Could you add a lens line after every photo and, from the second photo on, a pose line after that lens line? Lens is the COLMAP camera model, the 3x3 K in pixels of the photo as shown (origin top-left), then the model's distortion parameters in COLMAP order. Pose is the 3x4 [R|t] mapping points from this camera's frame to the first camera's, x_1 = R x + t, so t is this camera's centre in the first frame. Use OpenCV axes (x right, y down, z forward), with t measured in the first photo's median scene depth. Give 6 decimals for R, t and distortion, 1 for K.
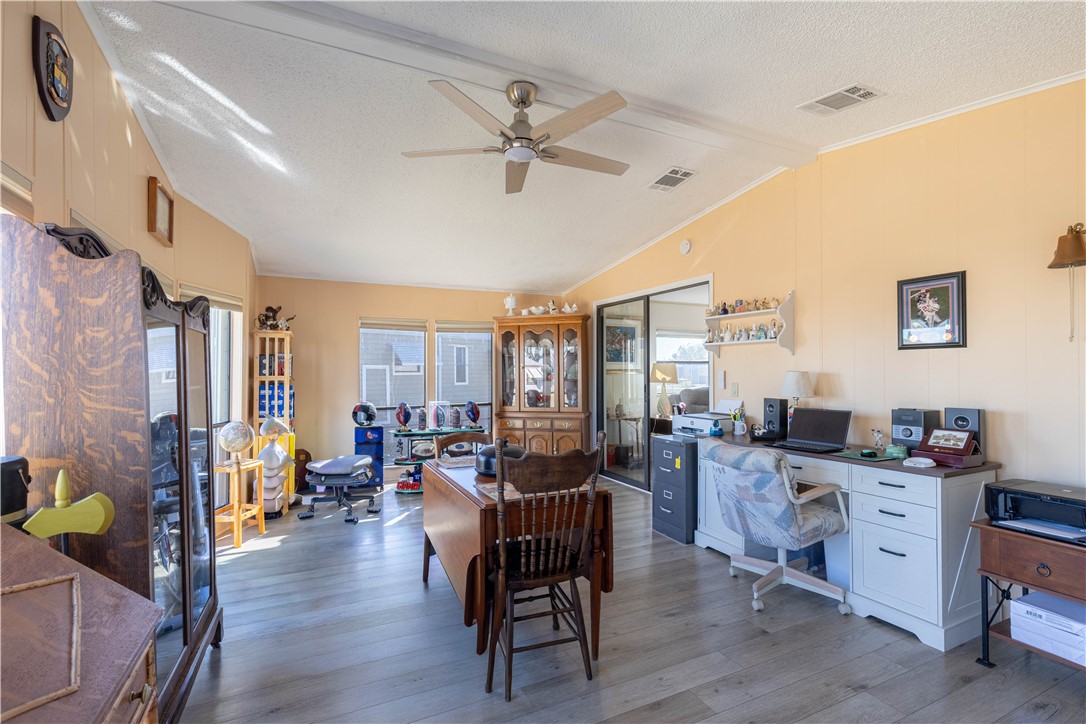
lens RADIAL K [[487.0, 0, 541.1], [0, 487.0, 367.2], [0, 0, 1]] dist [0.010254, -0.001765]
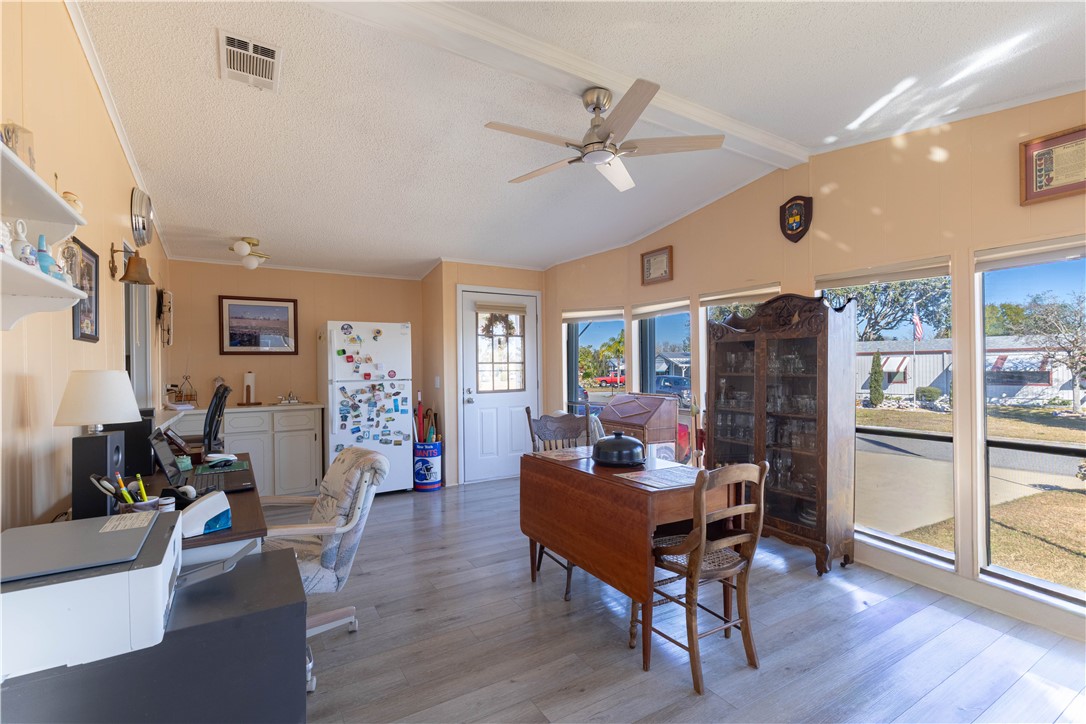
lens RADIAL K [[487.0, 0, 543.3], [0, 487.0, 365.5], [0, 0, 1]] dist [0.010254, -0.001765]
pose [[-0.994887, 0.015113, -0.099853, 0.168838], [0.016164, 0.999822, -0.009733, 0.005405], [0.099688, -0.011297, -0.994955, 1.922261]]
